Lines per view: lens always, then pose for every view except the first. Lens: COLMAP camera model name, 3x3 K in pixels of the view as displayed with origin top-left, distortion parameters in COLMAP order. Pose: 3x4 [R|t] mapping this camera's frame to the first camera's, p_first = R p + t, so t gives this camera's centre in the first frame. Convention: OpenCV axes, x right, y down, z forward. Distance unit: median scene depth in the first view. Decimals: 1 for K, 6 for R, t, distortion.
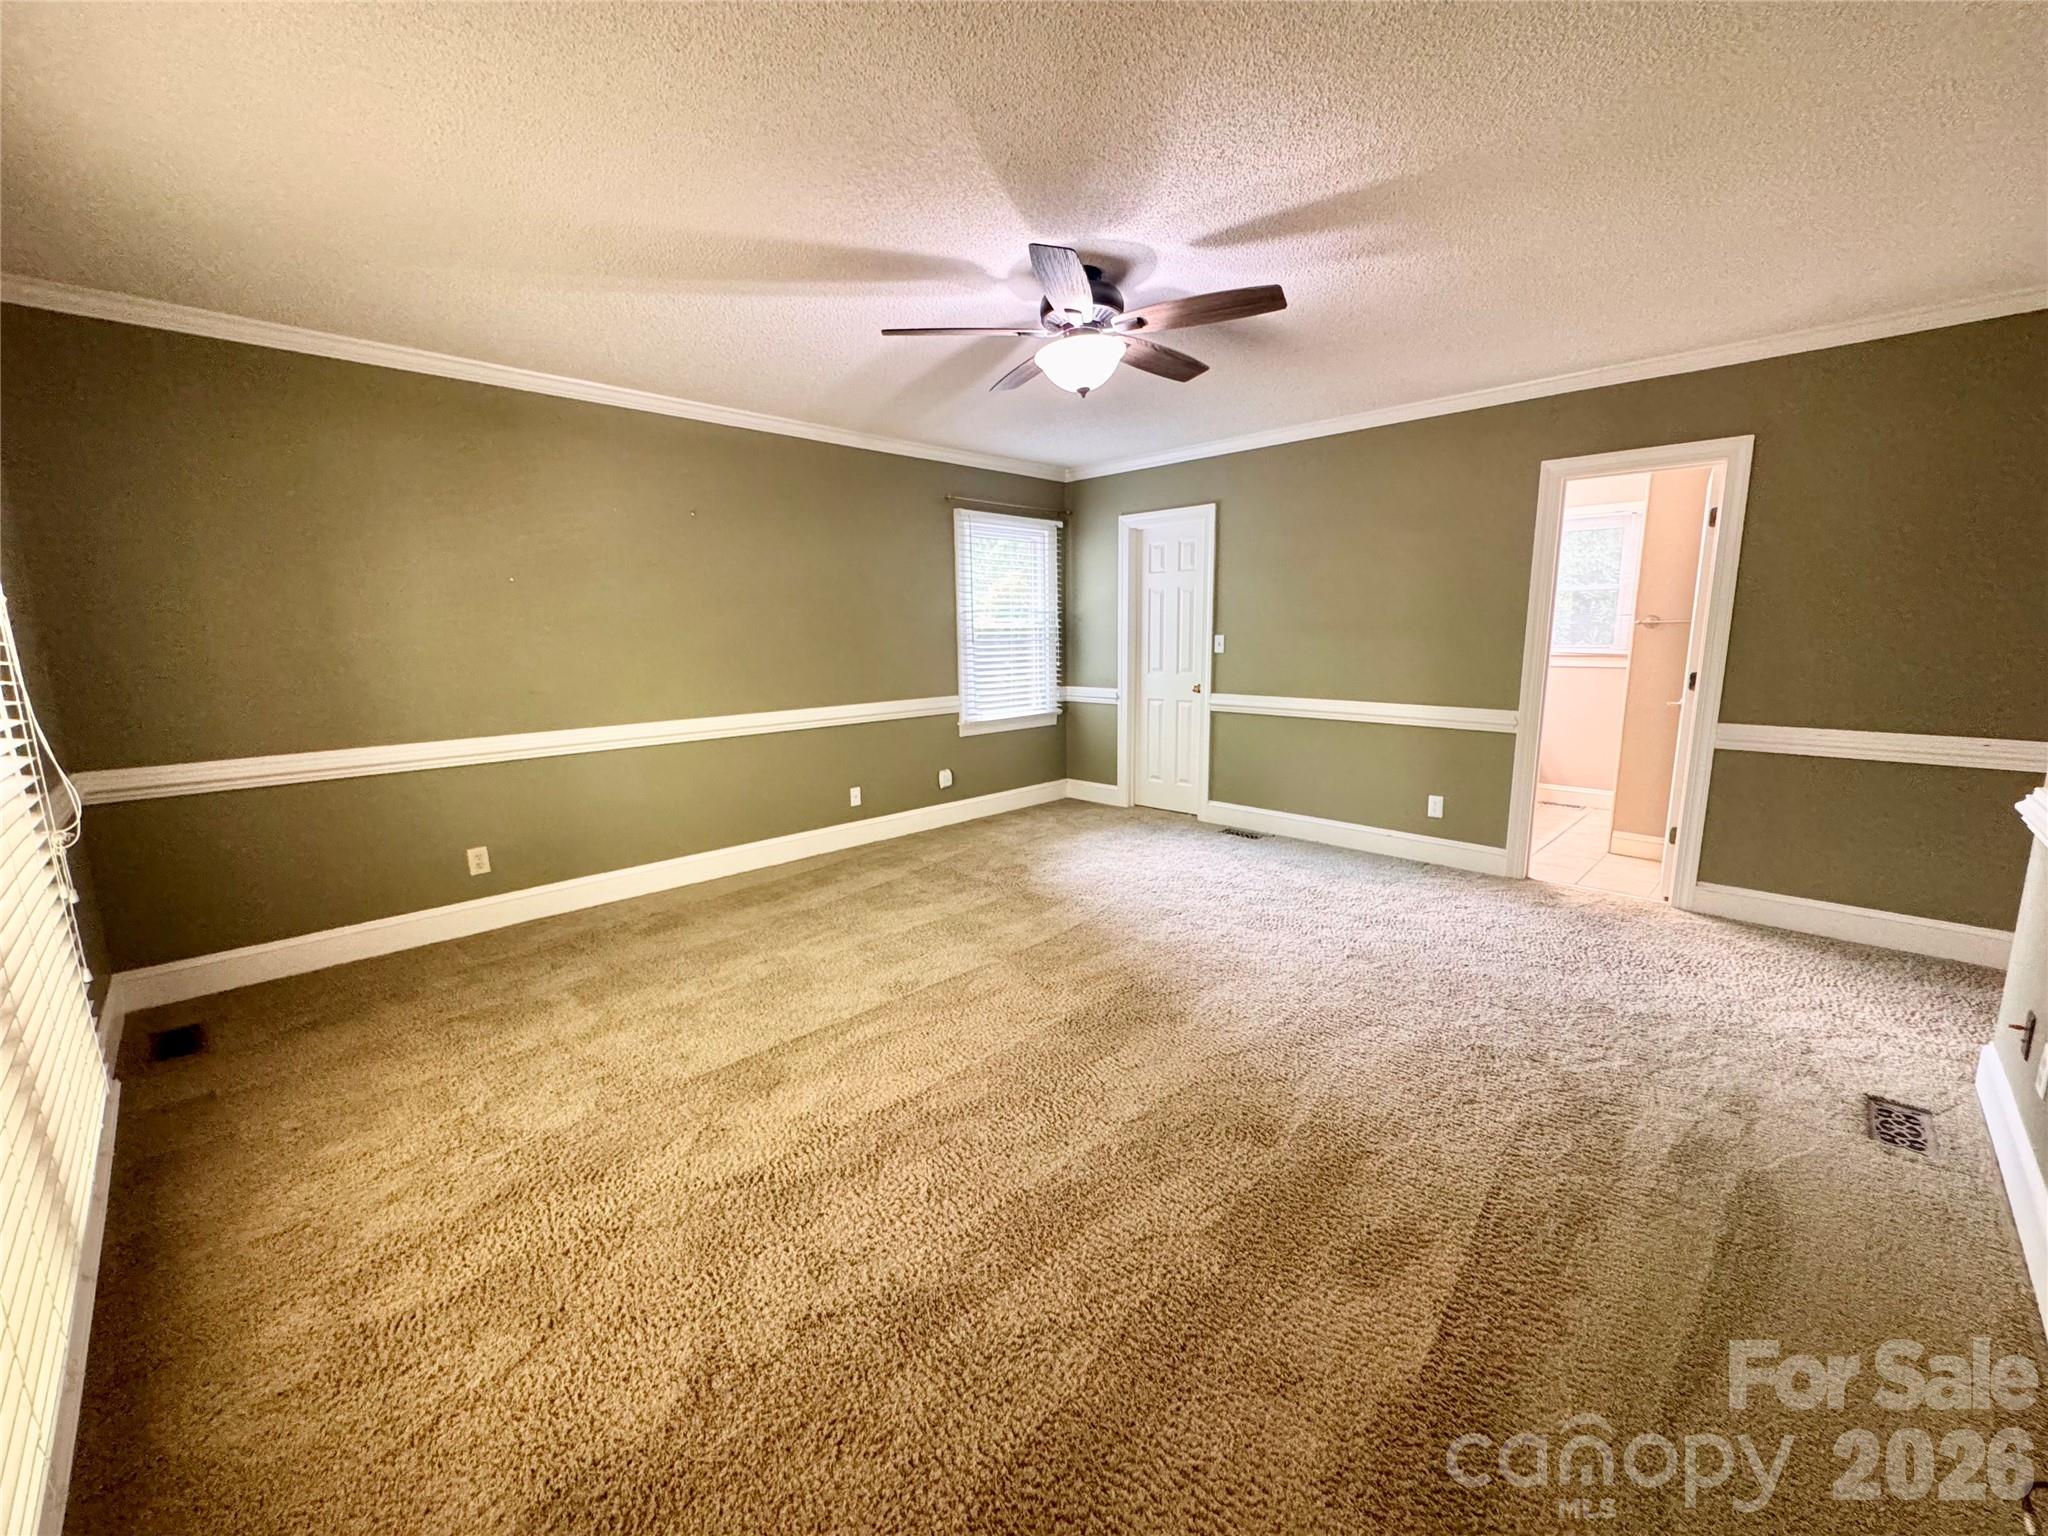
lens RADIAL K [[822.5, 0, 1023.2], [0, 822.5, 771.3], [0, 0, 1]] dist [-0.003674, 0.000659]
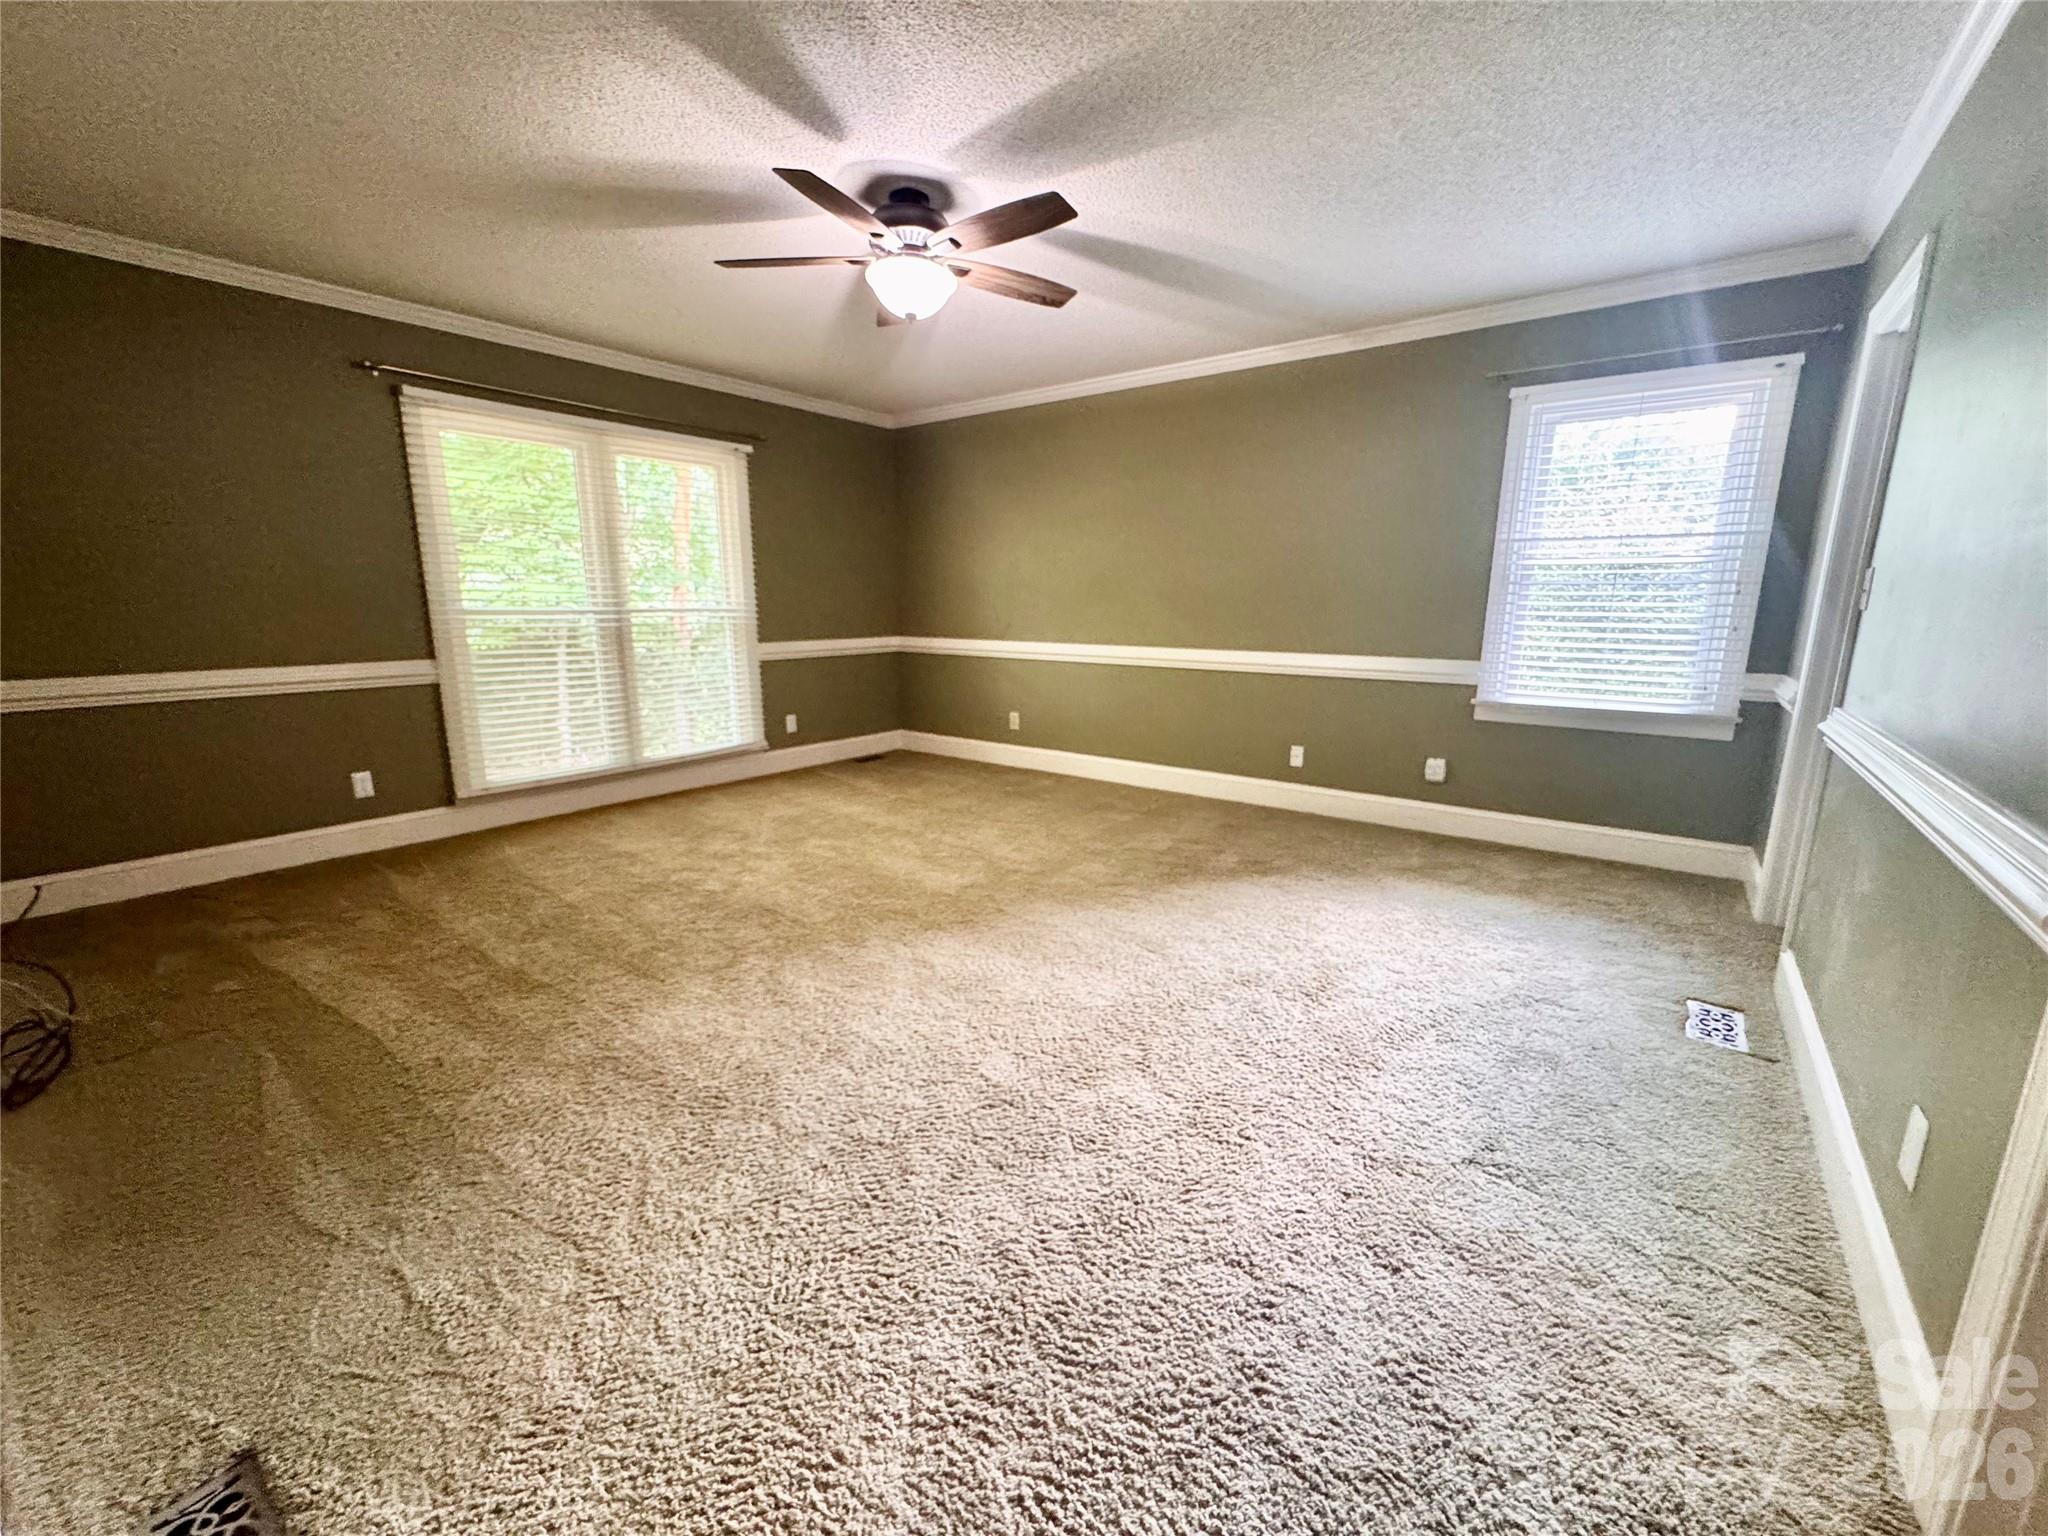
lens RADIAL K [[822.5, 0, 1023.2], [0, 822.5, 771.3], [0, 0, 1]] dist [-0.003674, 0.000659]
pose [[0.126645, 0.224973, -0.966100, 0.583785], [-0.166822, 0.964900, 0.202825, -0.079137], [0.977820, 0.135480, 0.159730, 0.514601]]
